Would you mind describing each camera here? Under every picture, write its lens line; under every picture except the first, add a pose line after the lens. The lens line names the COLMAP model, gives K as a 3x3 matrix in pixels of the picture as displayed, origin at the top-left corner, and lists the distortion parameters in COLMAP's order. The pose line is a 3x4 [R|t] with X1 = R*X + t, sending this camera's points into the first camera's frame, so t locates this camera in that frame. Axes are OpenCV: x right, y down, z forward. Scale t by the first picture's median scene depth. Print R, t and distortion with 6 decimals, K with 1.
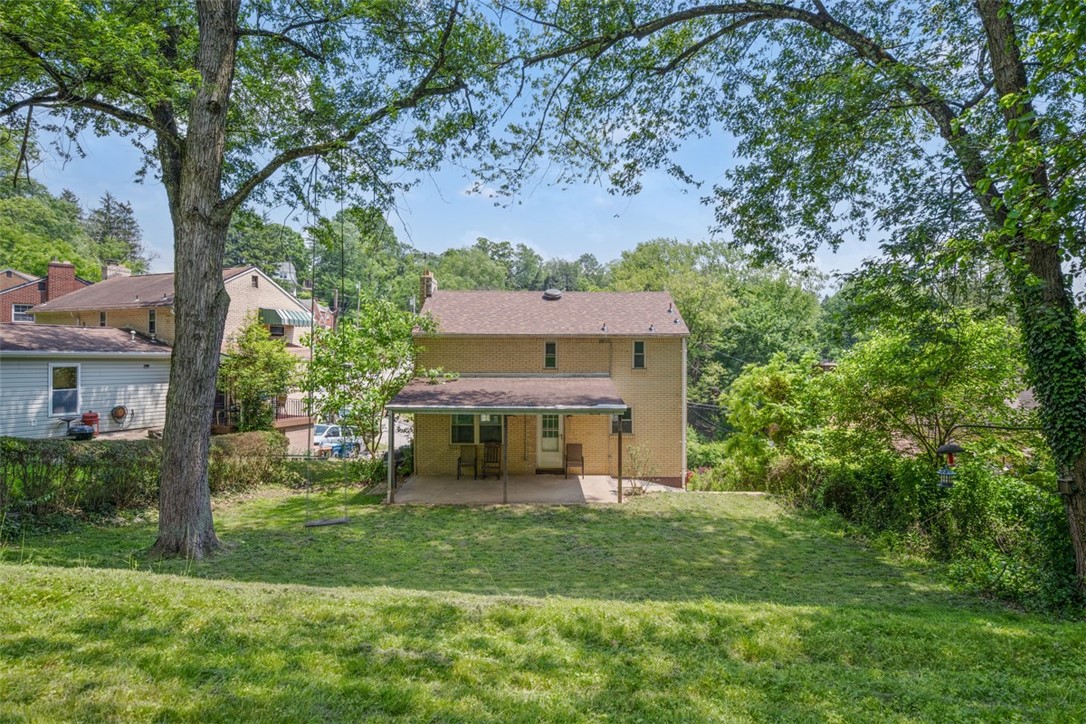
lens RADIAL K [[594.1, 0, 543.0], [0, 594.1, 362.0], [0, 0, 1]] dist [0.001828, 0.000046]
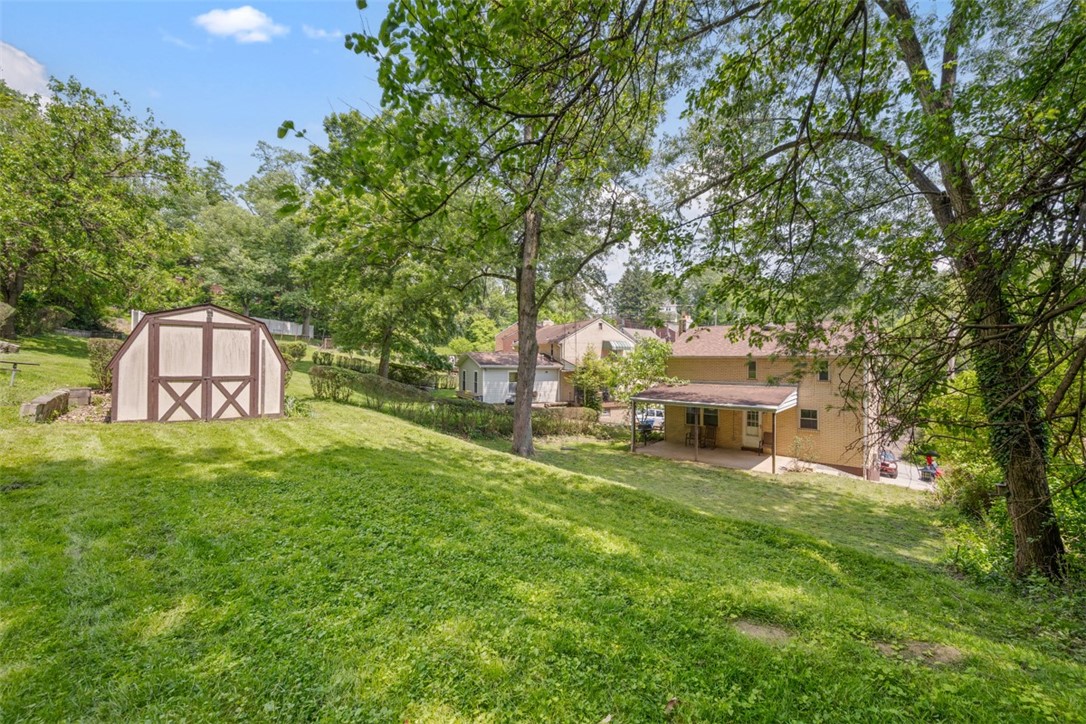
lens RADIAL K [[426.5, 0, 542.4], [0, 426.5, 363.6], [0, 0, 1]] dist [-0.000946, -0.000310]
pose [[0.753675, 0.005914, -0.657221, 0.313938], [-0.010567, 0.999939, -0.003121, -0.018536], [0.657163, 0.009297, 0.753692, -0.131433]]
